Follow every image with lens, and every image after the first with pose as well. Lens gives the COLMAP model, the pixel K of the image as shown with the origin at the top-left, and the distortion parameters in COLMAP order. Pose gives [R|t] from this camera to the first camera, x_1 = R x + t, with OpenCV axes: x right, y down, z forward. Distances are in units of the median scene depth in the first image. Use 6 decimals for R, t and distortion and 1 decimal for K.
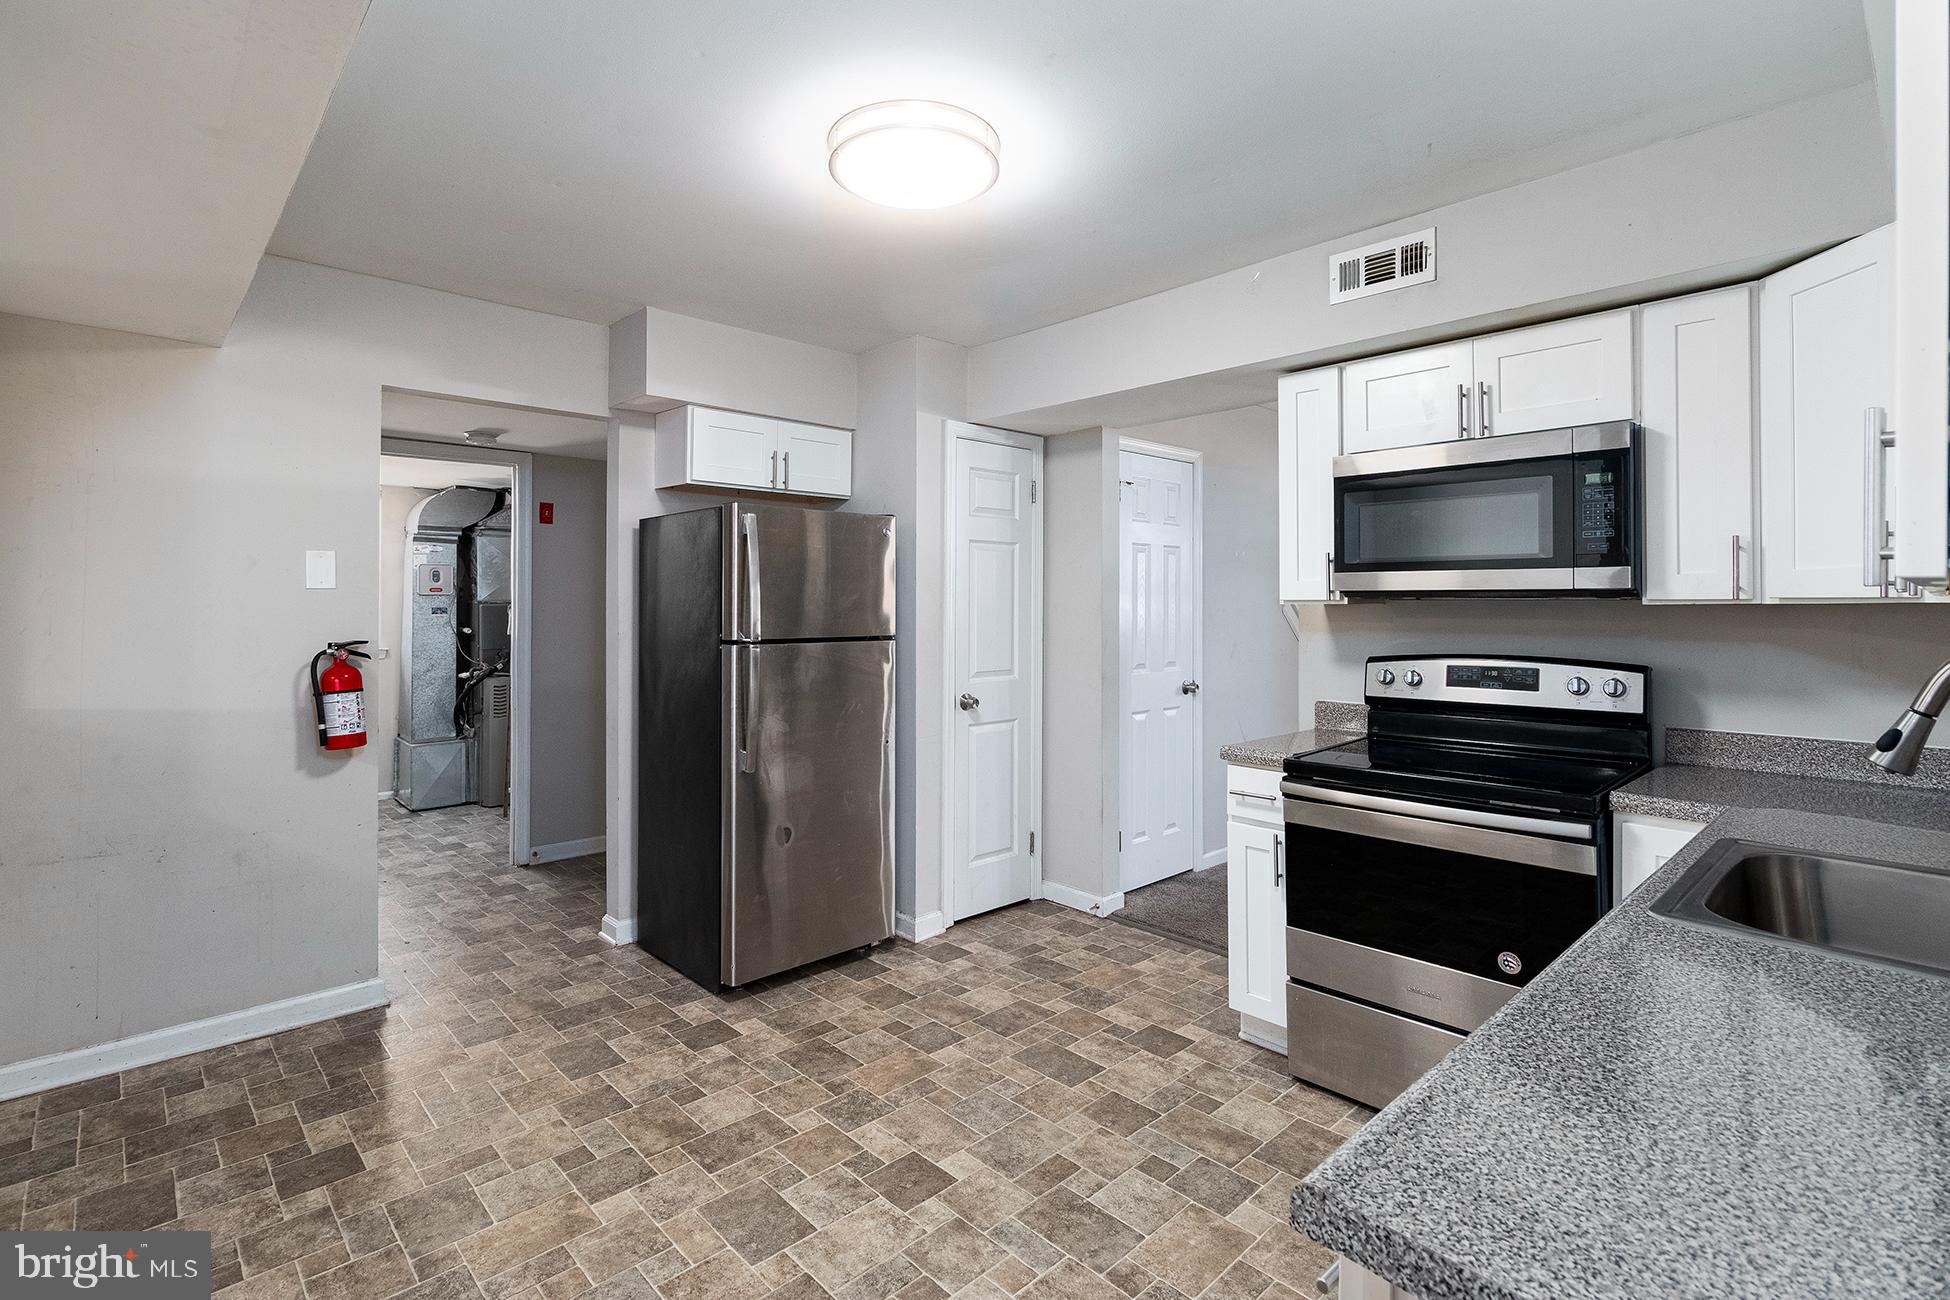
lens RADIAL K [[929.9, 0, 981.2], [0, 929.9, 600.1], [0, 0, 1]] dist [-0.000095, -0.000051]
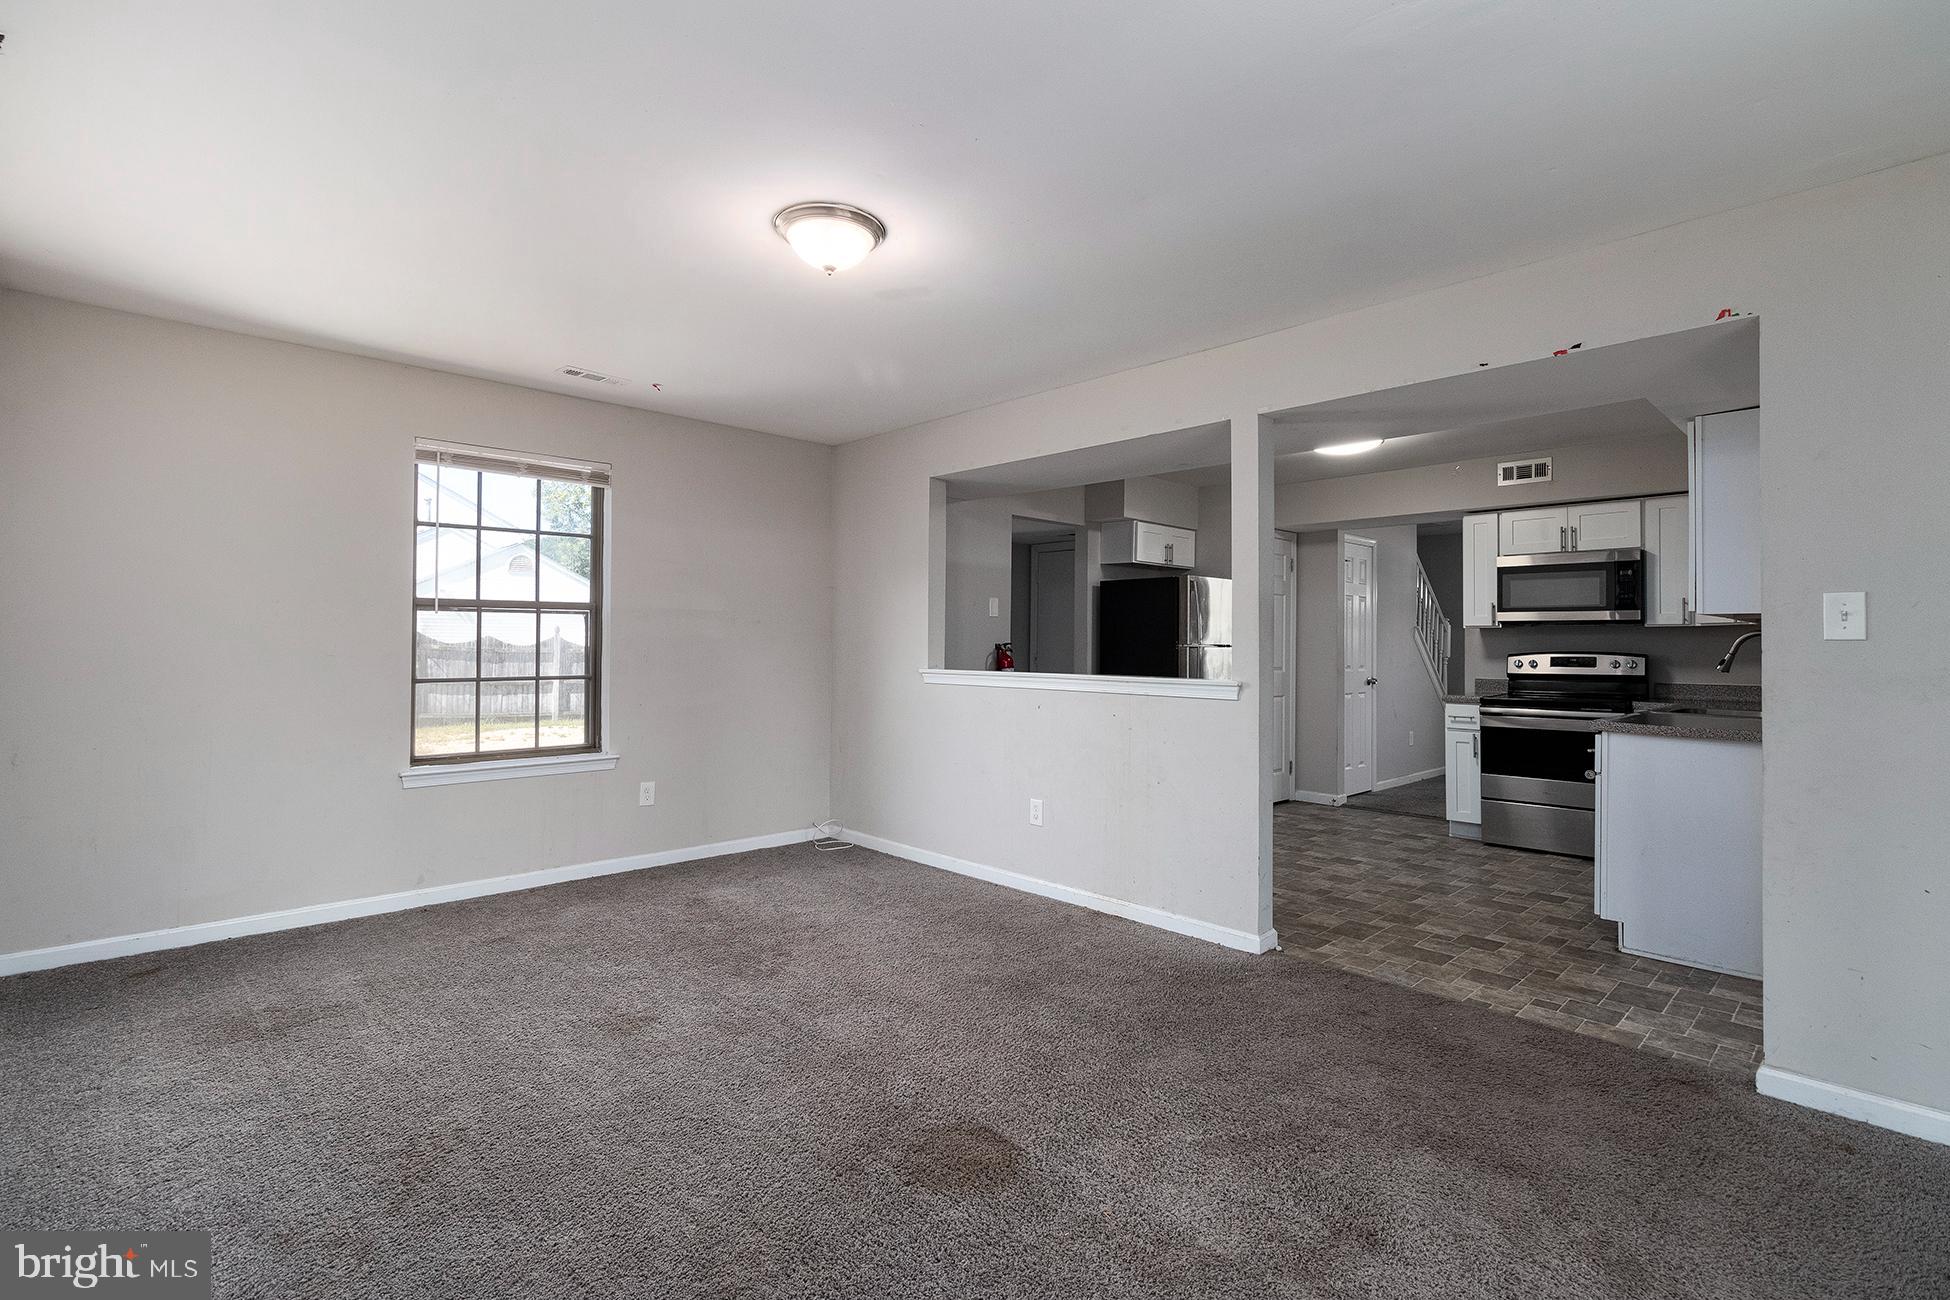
lens RADIAL K [[929.9, 0, 979.9], [0, 929.9, 635.4], [0, 0, 1]] dist [-0.000095, -0.000051]
pose [[0.999891, 0.003134, 0.014437, -0.861770], [-0.003101, 0.999992, -0.002328, 0.032409], [-0.014445, 0.002283, 0.999893, -1.138100]]
